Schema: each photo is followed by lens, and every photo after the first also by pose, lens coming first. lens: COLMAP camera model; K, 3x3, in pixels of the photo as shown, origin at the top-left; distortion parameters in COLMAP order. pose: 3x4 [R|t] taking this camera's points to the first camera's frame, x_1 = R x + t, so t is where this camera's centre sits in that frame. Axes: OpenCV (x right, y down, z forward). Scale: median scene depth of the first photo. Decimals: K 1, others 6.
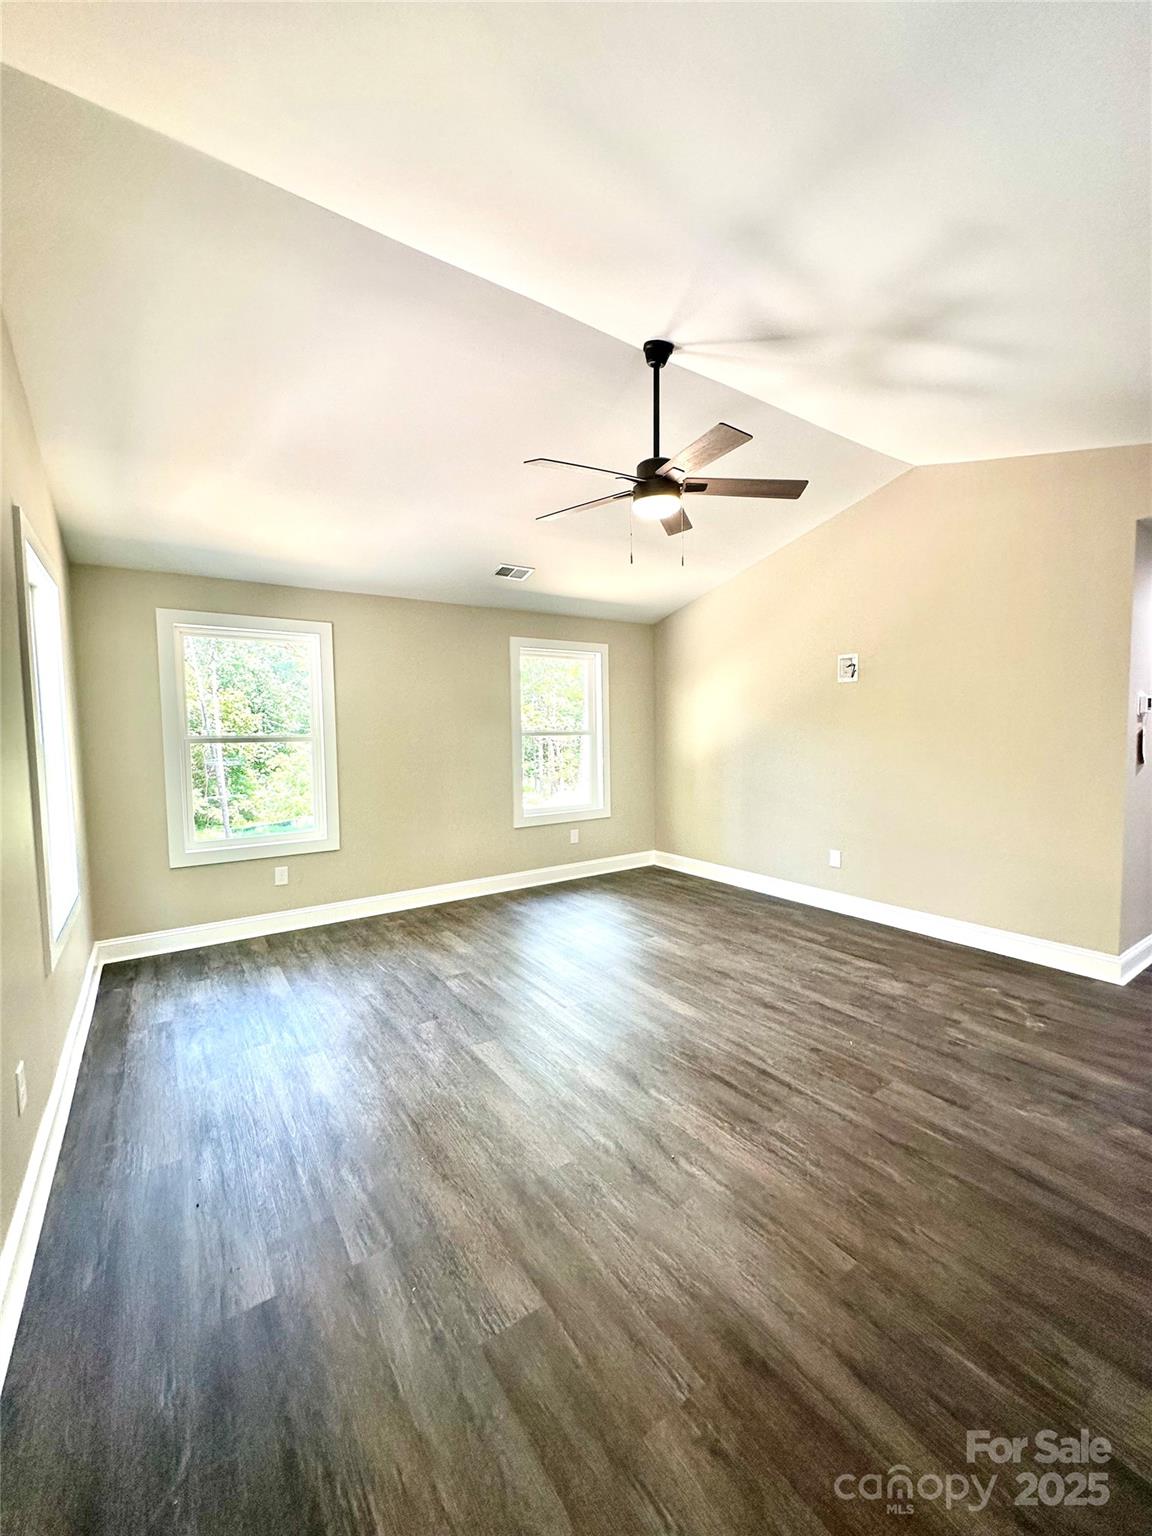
lens RADIAL K [[612.5, 0, 574.5], [0, 612.5, 766.9], [0, 0, 1]] dist [-0.001324, 0.001119]
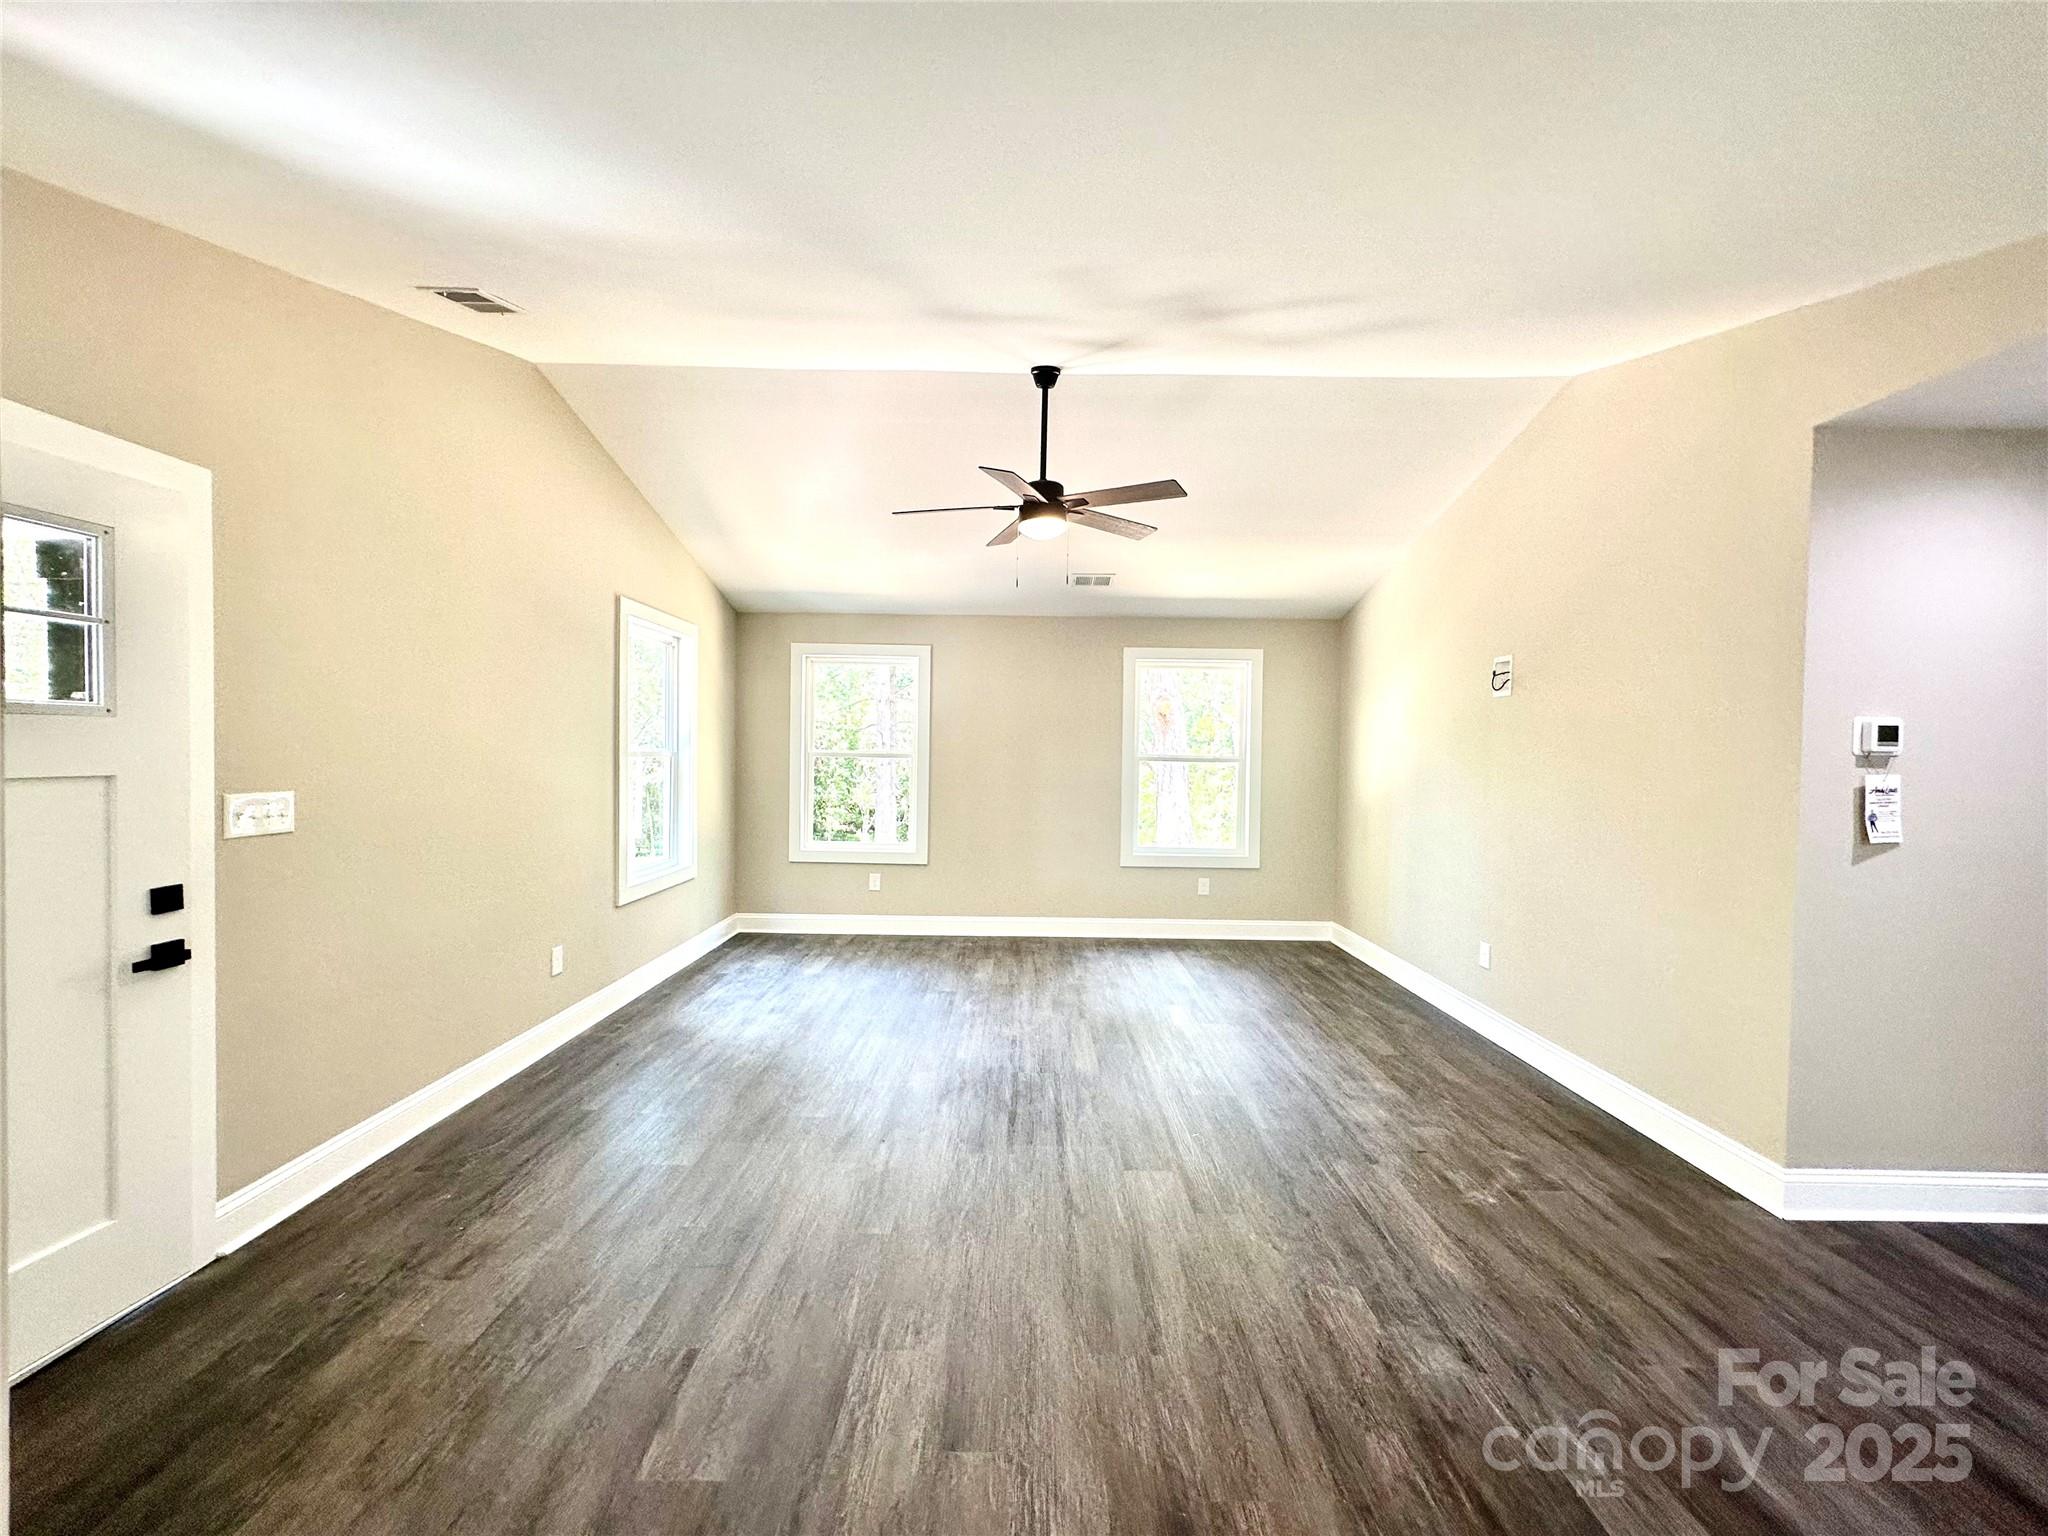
lens RADIAL K [[816.7, 0, 1025.2], [0, 816.7, 771.0], [0, 0, 1]] dist [-0.001324, 0.001119]
pose [[0.825778, 0.040930, -0.562509, 0.599377], [-0.061608, 0.997941, -0.017829, -0.008025], [0.560621, 0.049377, 0.826599, -0.053541]]
